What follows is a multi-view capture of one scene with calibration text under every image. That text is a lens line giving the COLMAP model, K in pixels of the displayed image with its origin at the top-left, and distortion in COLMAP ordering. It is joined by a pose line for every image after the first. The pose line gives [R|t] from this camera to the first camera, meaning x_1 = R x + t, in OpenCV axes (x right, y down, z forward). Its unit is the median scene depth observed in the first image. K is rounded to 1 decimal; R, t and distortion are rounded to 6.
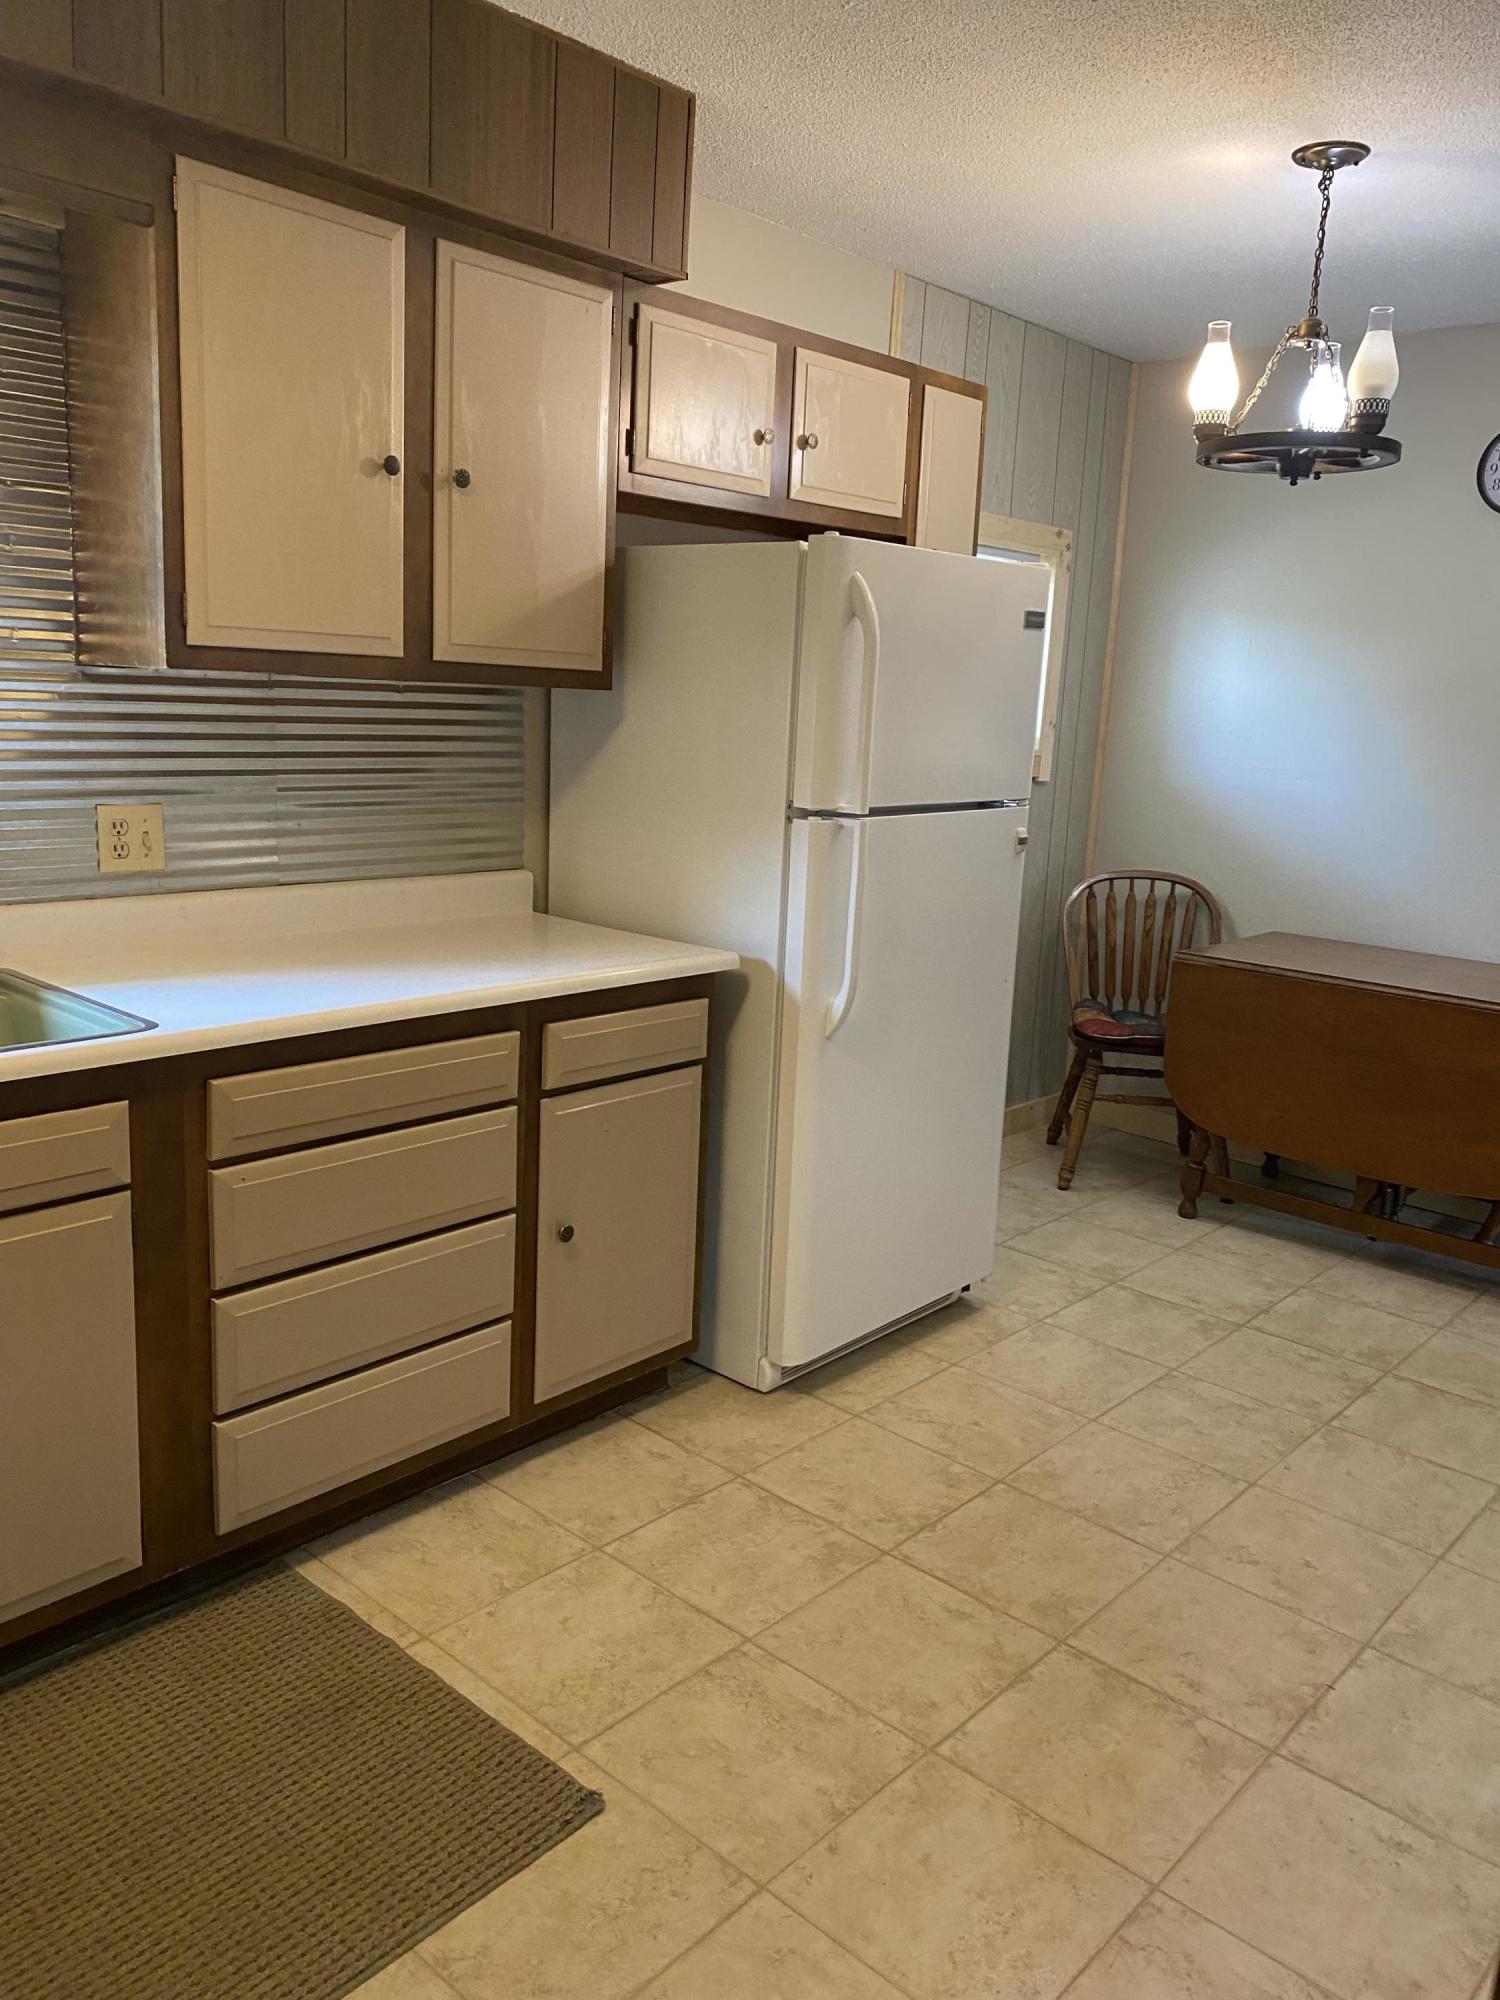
lens RADIAL K [[1550.6, 0, 753.4], [0, 1550.6, 991.1], [0, 0, 1]] dist [0.042884, -0.009150]
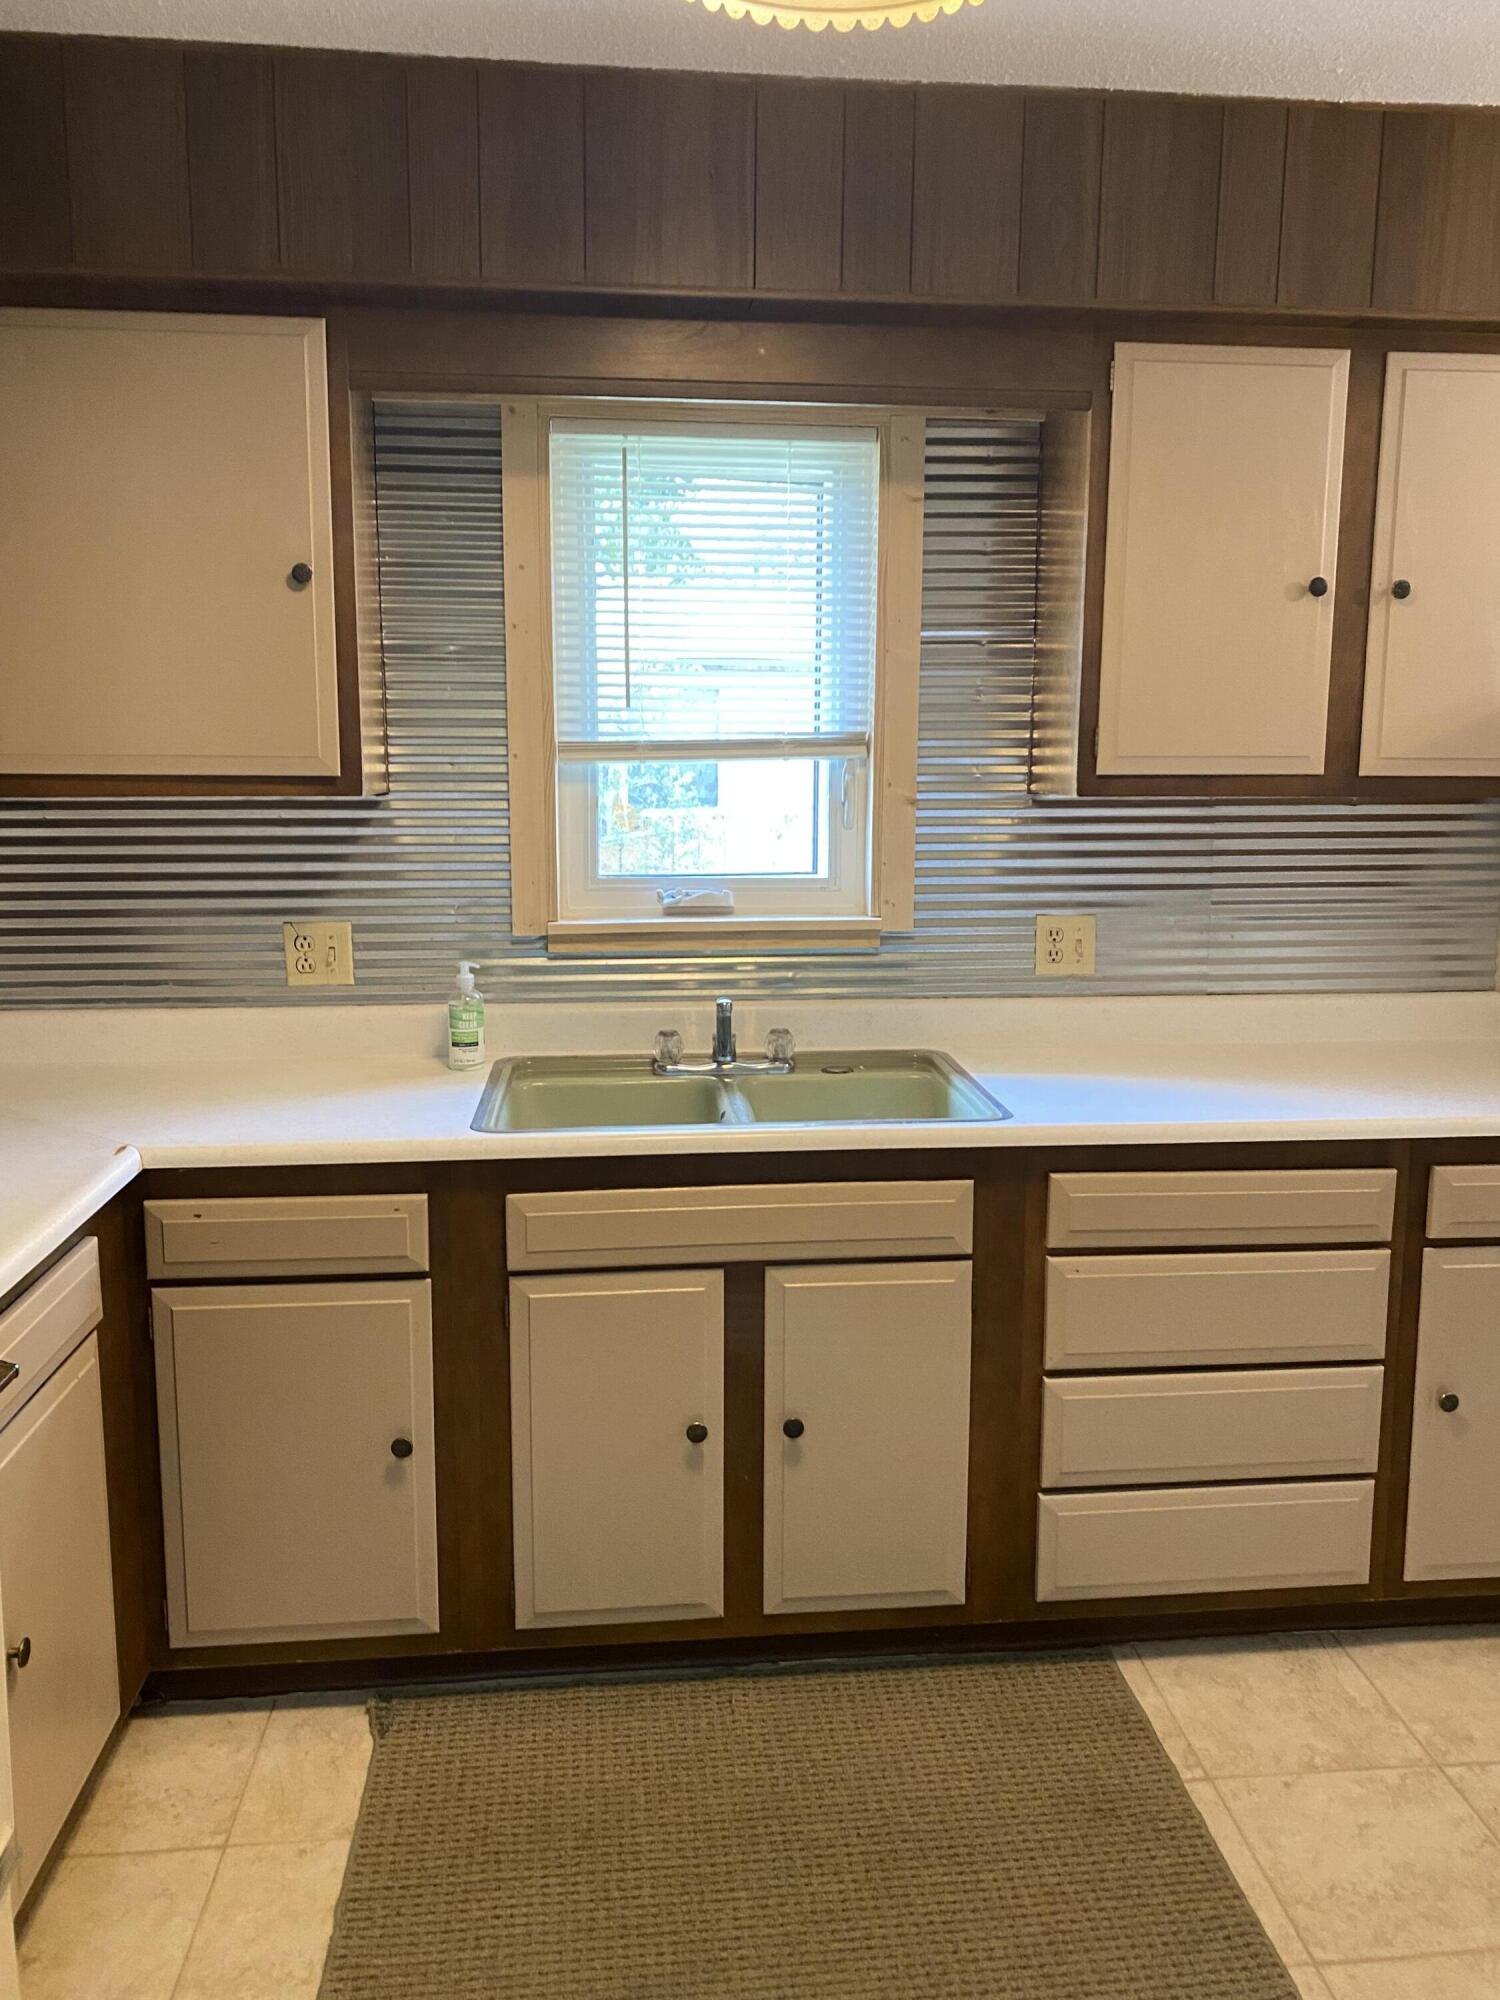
lens RADIAL K [[1550.6, 0, 781.6], [0, 1550.6, 983.7], [0, 0, 1]] dist [0.042884, -0.009150]
pose [[0.749085, 0.062824, -0.659488, 0.191947], [-0.102584, 0.994486, -0.021785, -0.028095], [0.654483, 0.083971, 0.751399, 0.047175]]
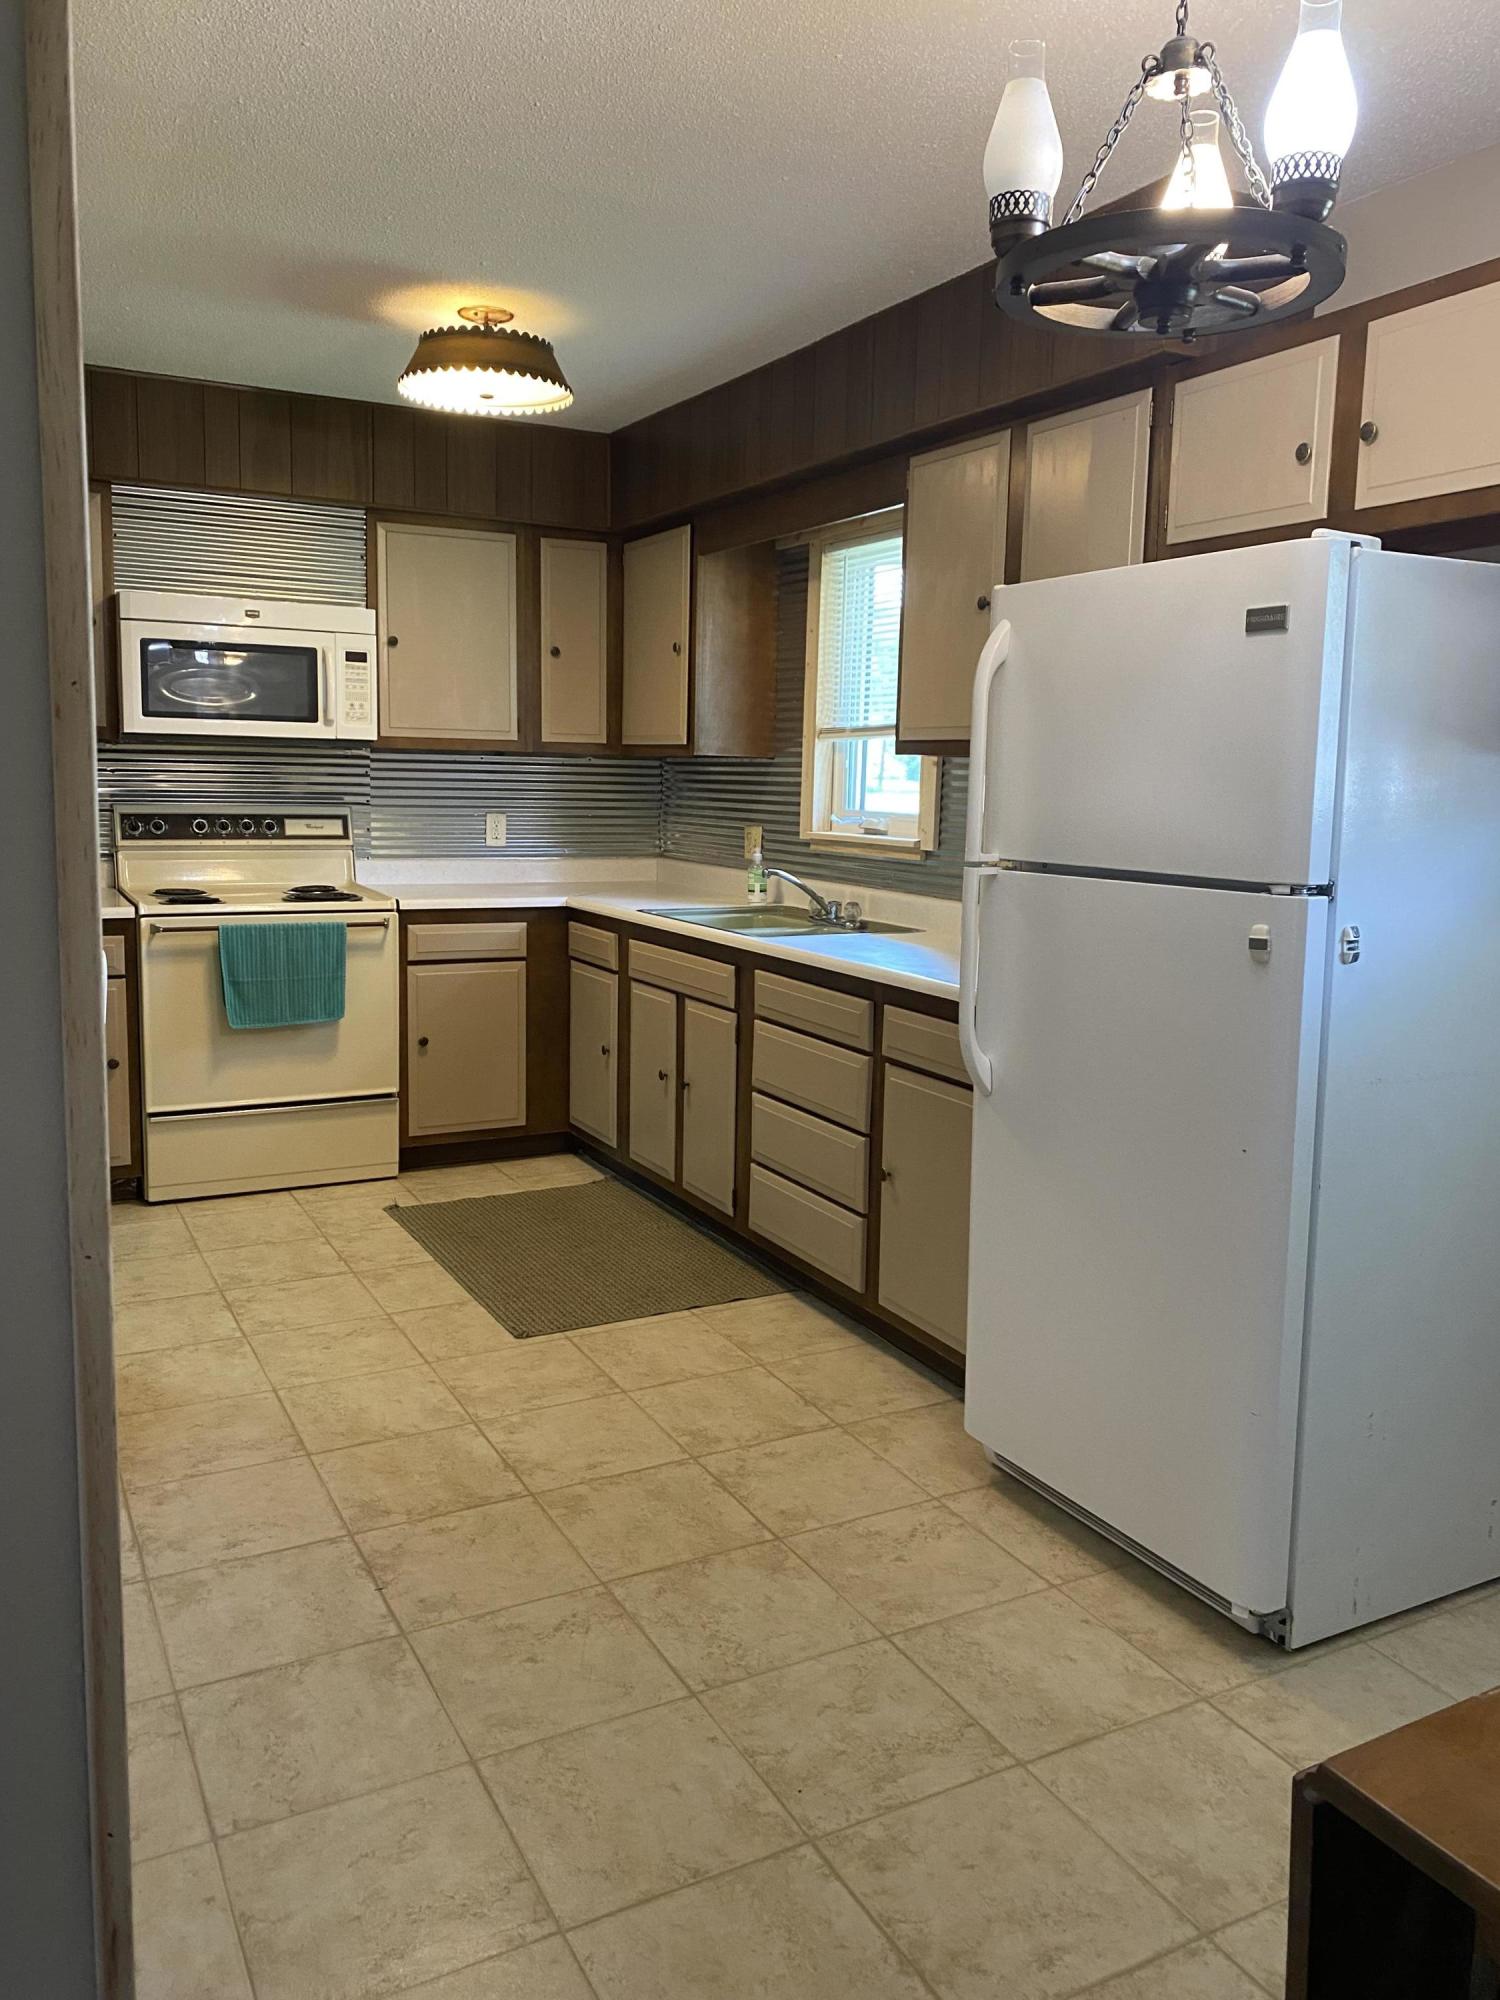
lens RADIAL K [[1550.6, 0, 763.0], [0, 1550.6, 987.2], [0, 0, 1]] dist [0.042884, -0.009150]
pose [[-0.350176, 0.076020, -0.933594, 1.206095], [-0.219385, 0.962322, 0.160647, -0.193030], [0.910630, 0.261071, -0.320305, 1.413190]]
